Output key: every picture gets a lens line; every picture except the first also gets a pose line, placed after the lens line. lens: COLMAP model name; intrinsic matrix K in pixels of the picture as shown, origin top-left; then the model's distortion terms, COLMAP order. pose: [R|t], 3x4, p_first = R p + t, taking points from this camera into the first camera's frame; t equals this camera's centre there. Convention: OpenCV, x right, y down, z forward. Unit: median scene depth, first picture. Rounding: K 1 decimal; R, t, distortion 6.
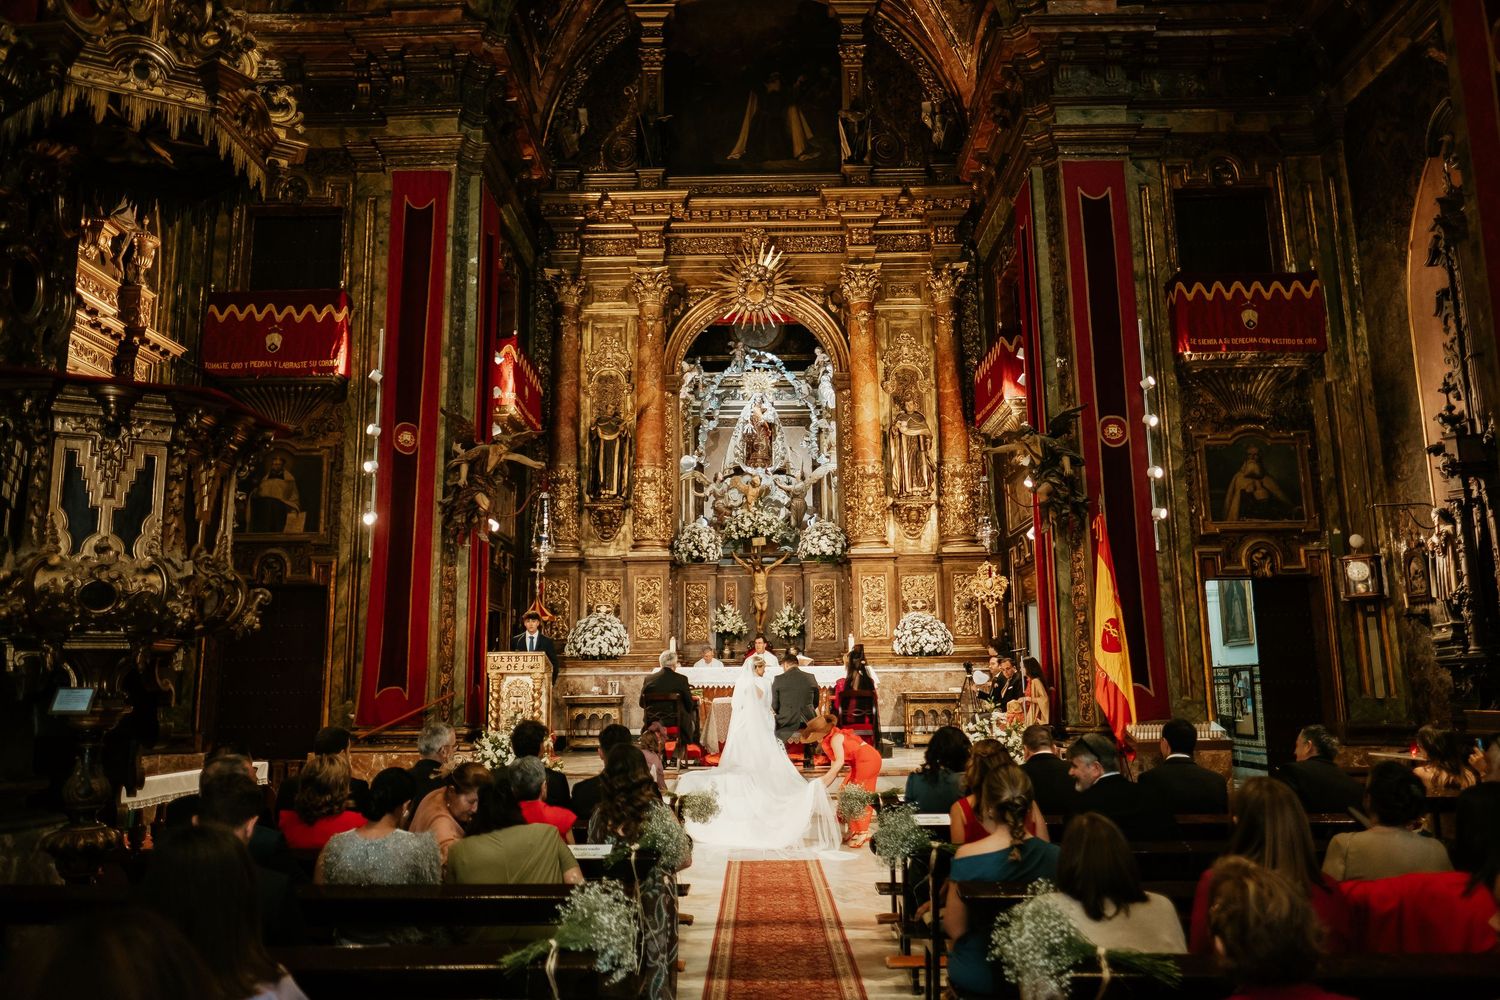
lens RADIAL K [[1069.8, 0, 749.4], [0, 1069.8, 478.8], [0, 0, 1]] dist [-0.004255, -0.000502]
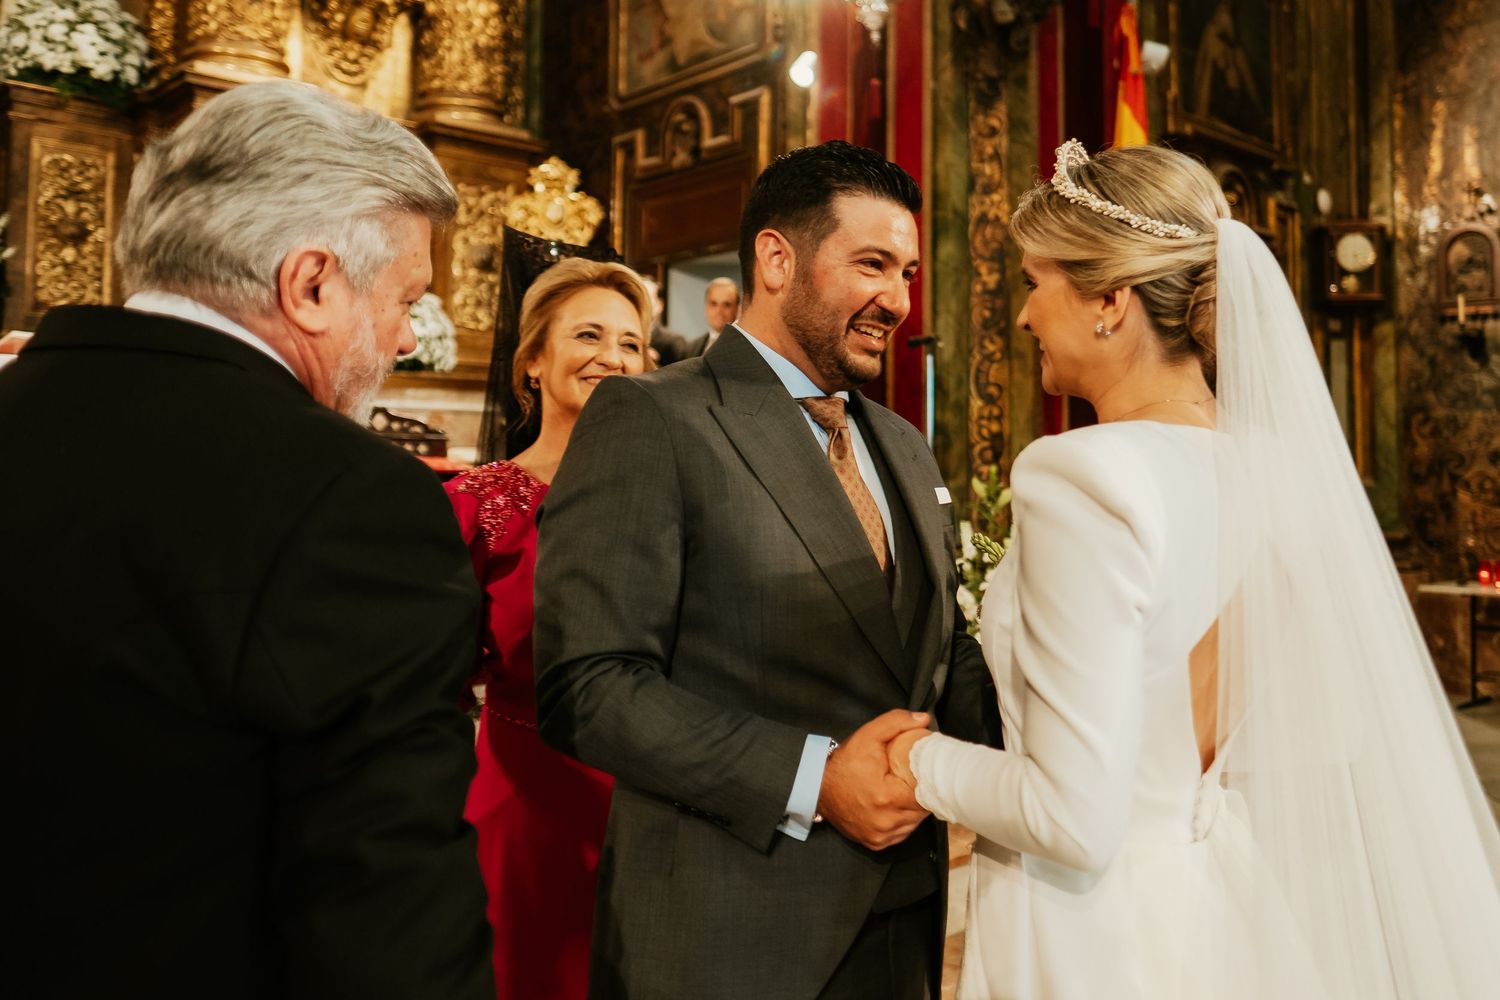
lens RADIAL K [[1159.8, 0, 750.3], [0, 1159.8, 409.9], [0, 0, 1]] dist [-0.012047, -0.004030]
pose [[0.709674, 0.053182, 0.702520, -0.037311], [-0.149900, 0.985713, 0.076806, 0.120268], [-0.688399, -0.159815, 0.707507, 0.569886]]
